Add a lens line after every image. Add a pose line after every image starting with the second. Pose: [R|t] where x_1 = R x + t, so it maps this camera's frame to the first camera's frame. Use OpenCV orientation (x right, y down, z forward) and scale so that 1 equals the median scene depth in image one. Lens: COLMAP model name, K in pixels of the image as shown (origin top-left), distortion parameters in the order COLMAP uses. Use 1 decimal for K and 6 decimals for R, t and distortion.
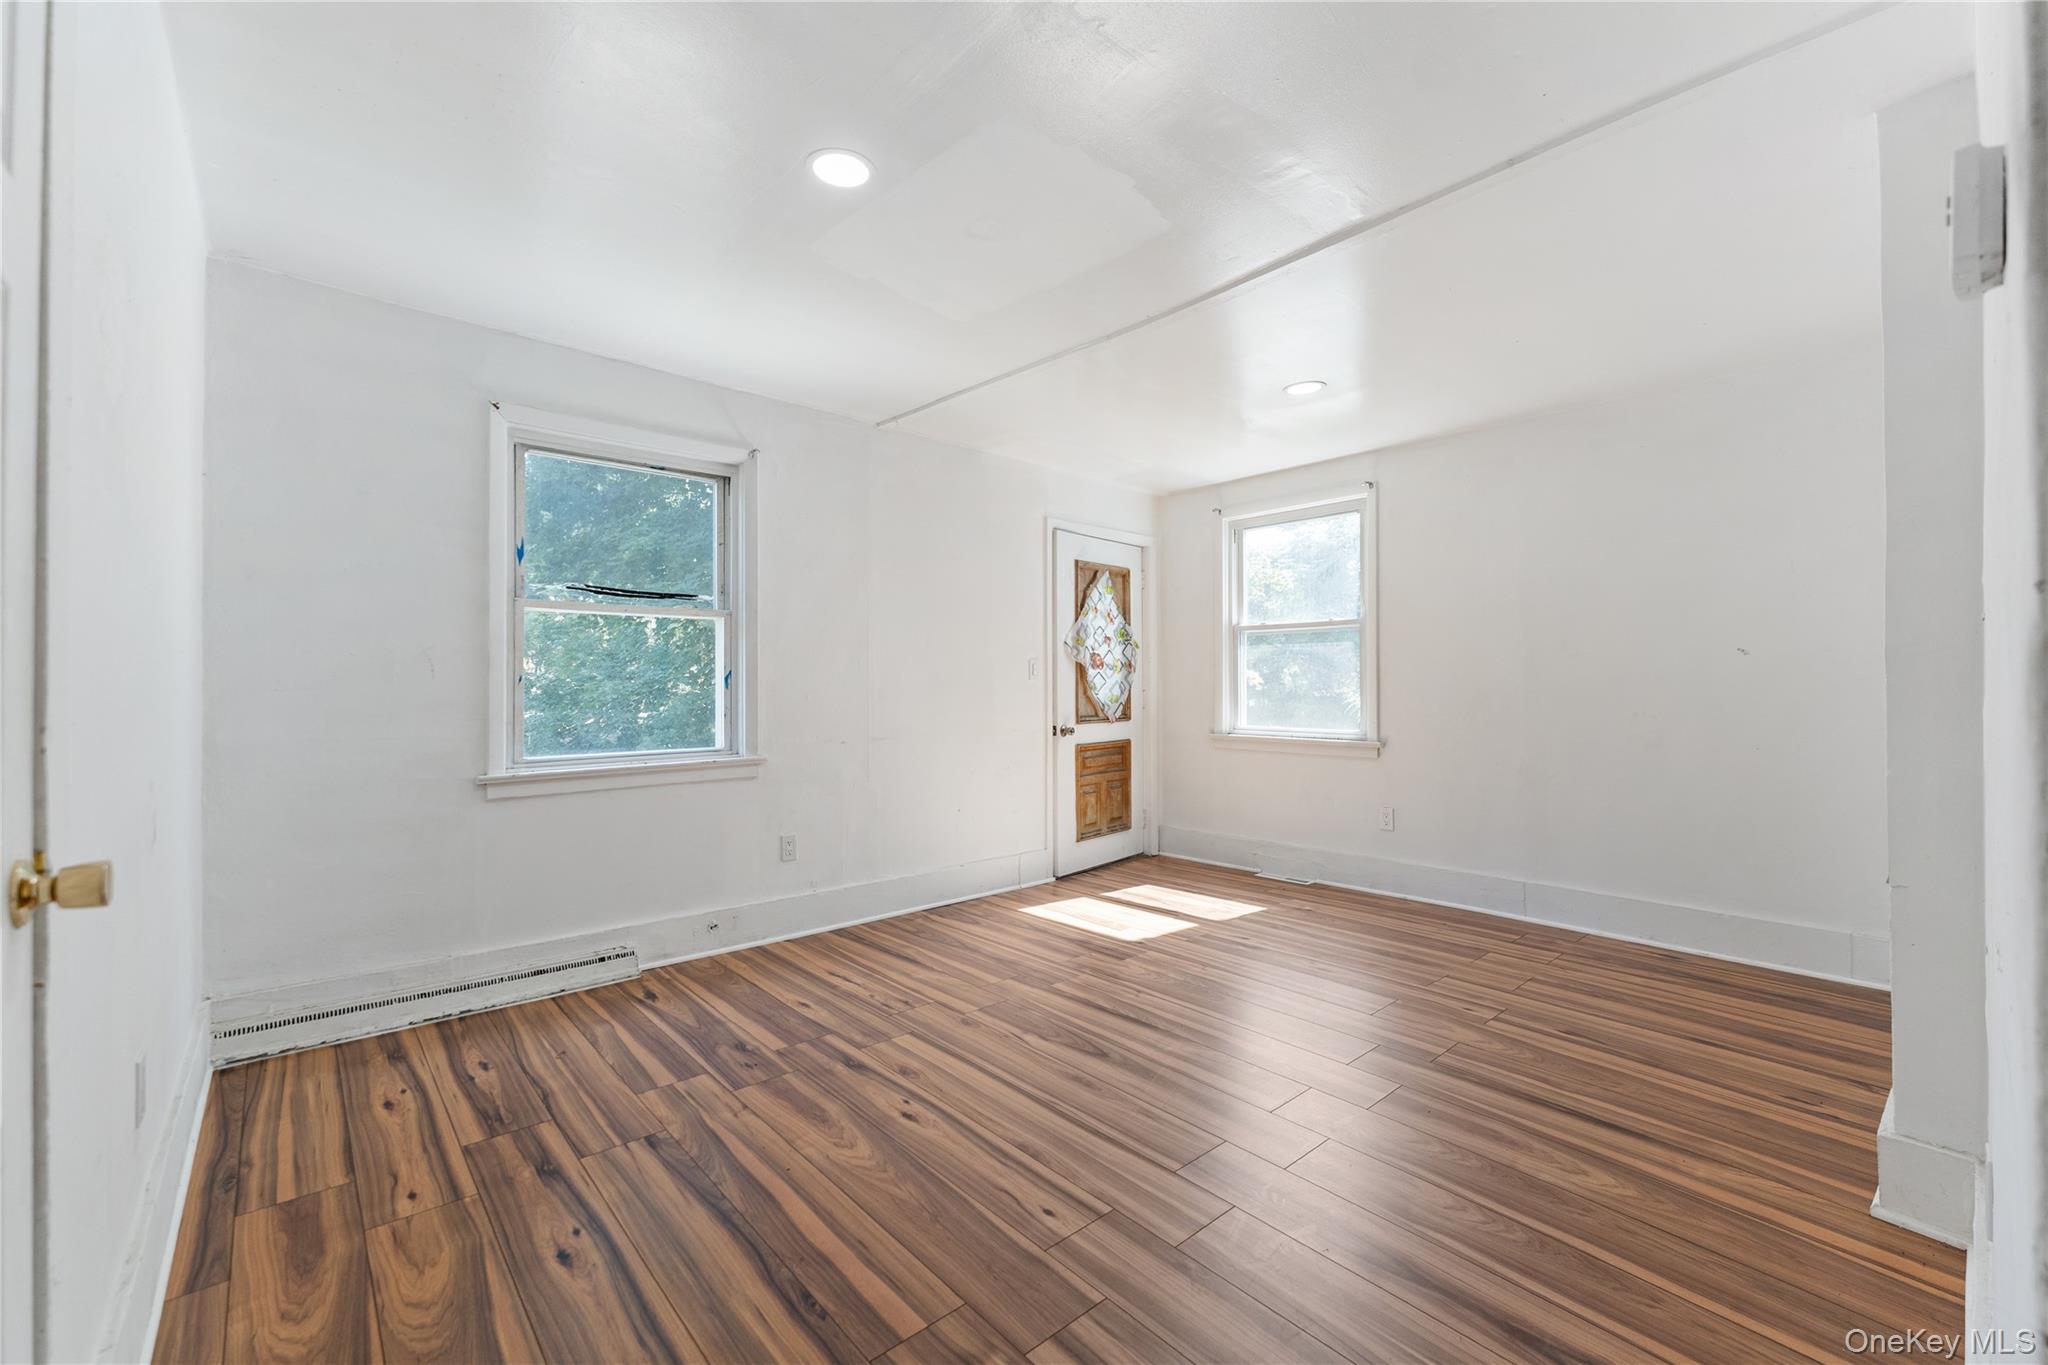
lens RADIAL K [[835.9, 0, 1028.0], [0, 835.9, 680.4], [0, 0, 1]] dist [-0.001927, -0.000068]
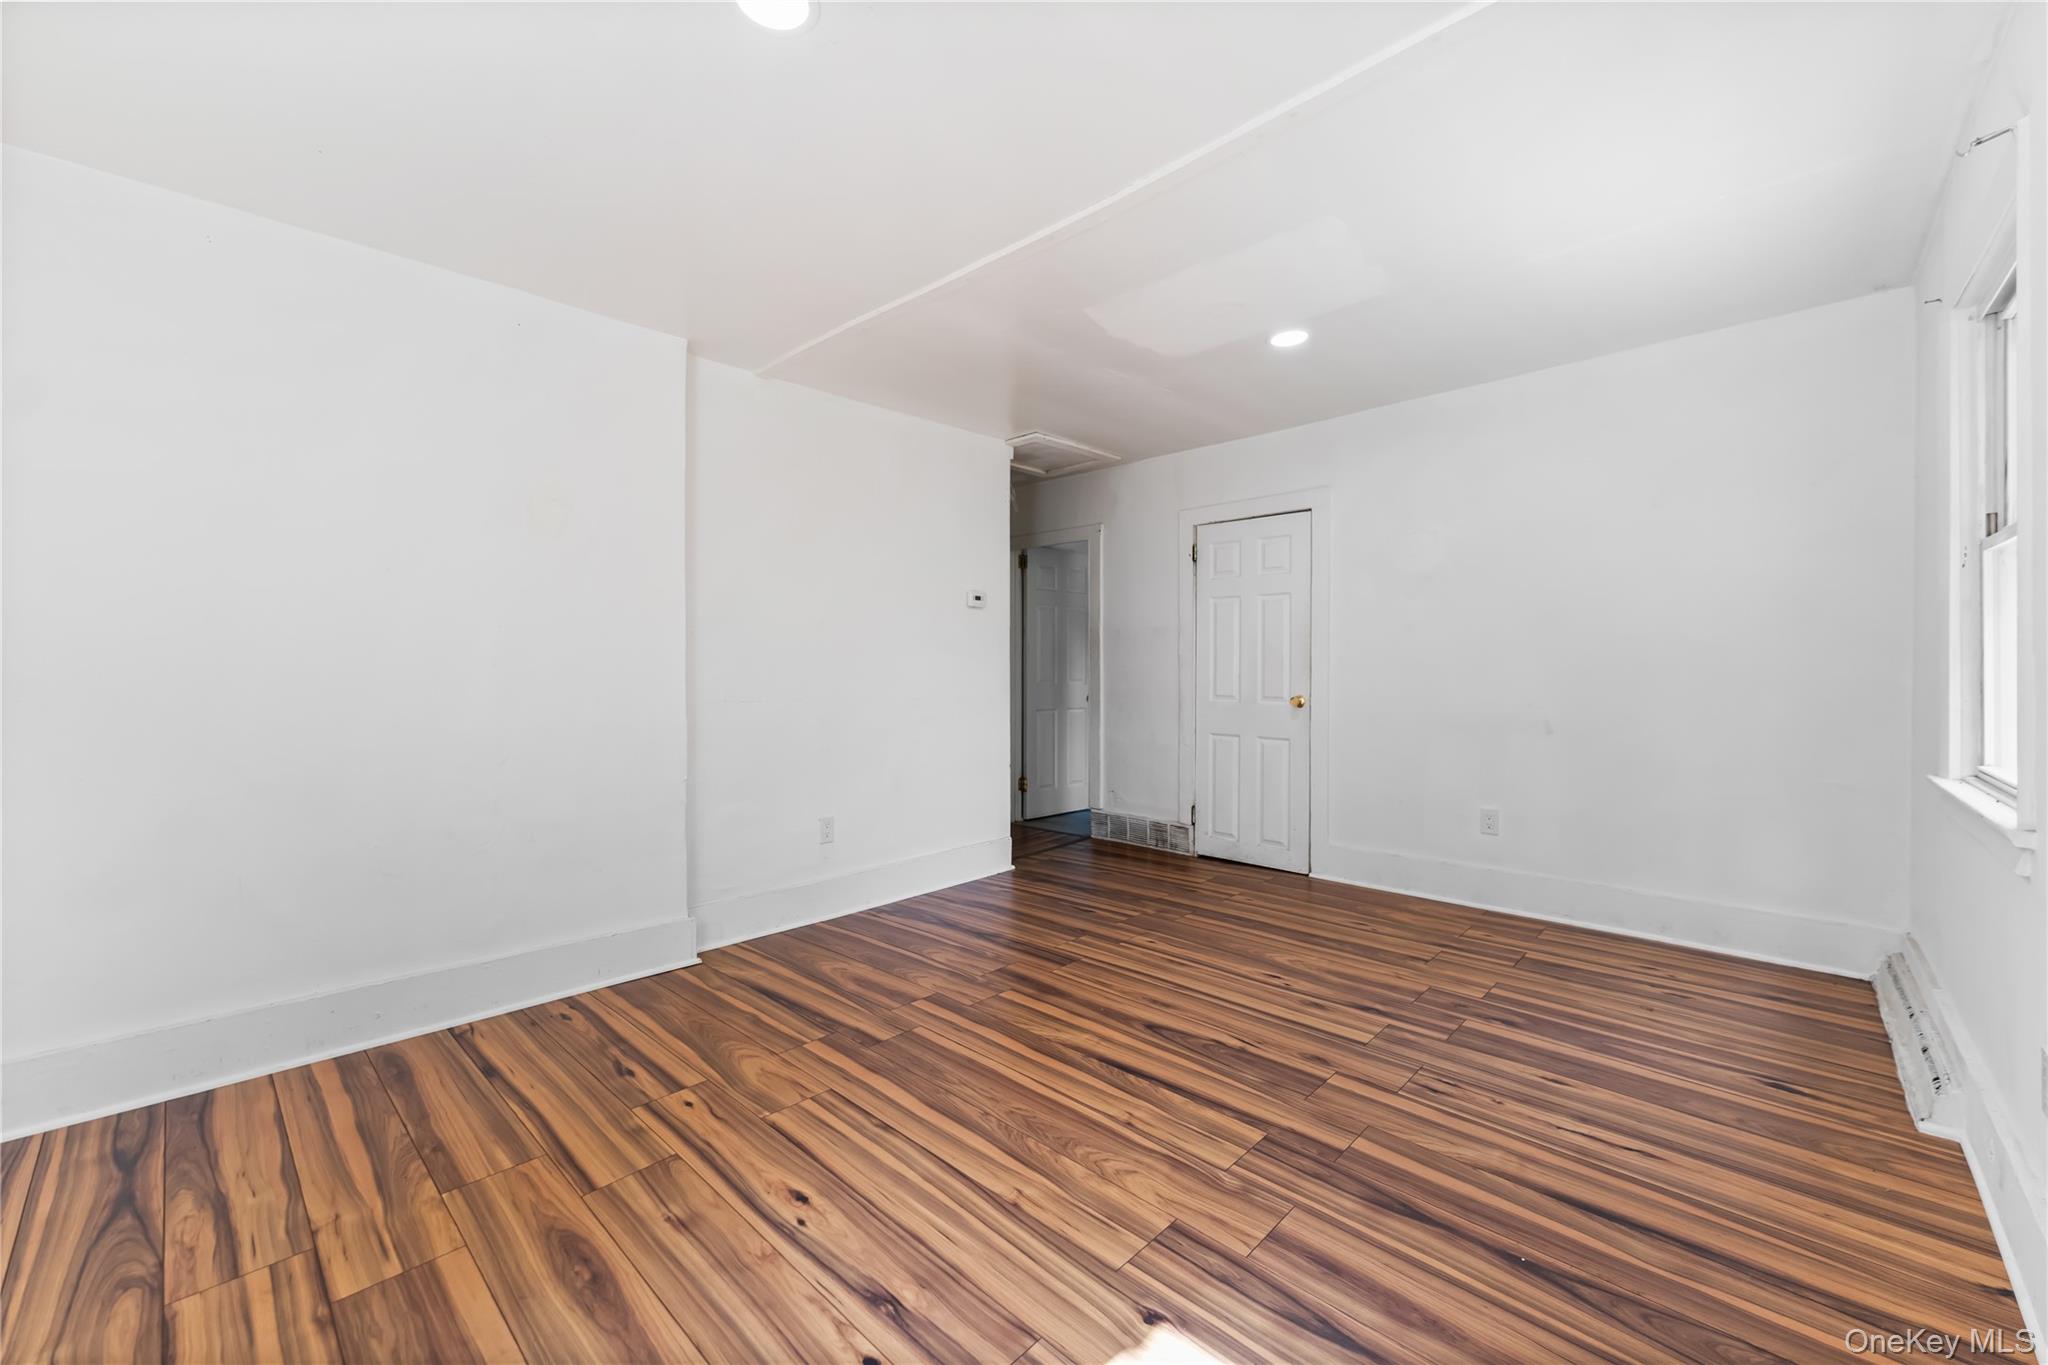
lens RADIAL K [[835.9, 0, 1019.3], [0, 835.9, 671.4], [0, 0, 1]] dist [-0.001927, -0.000068]
pose [[-0.997087, 0.006348, -0.076007, 0.316897], [0.005851, 0.999960, 0.006759, 0.003817], [0.076047, 0.006295, -0.997084, 1.954052]]
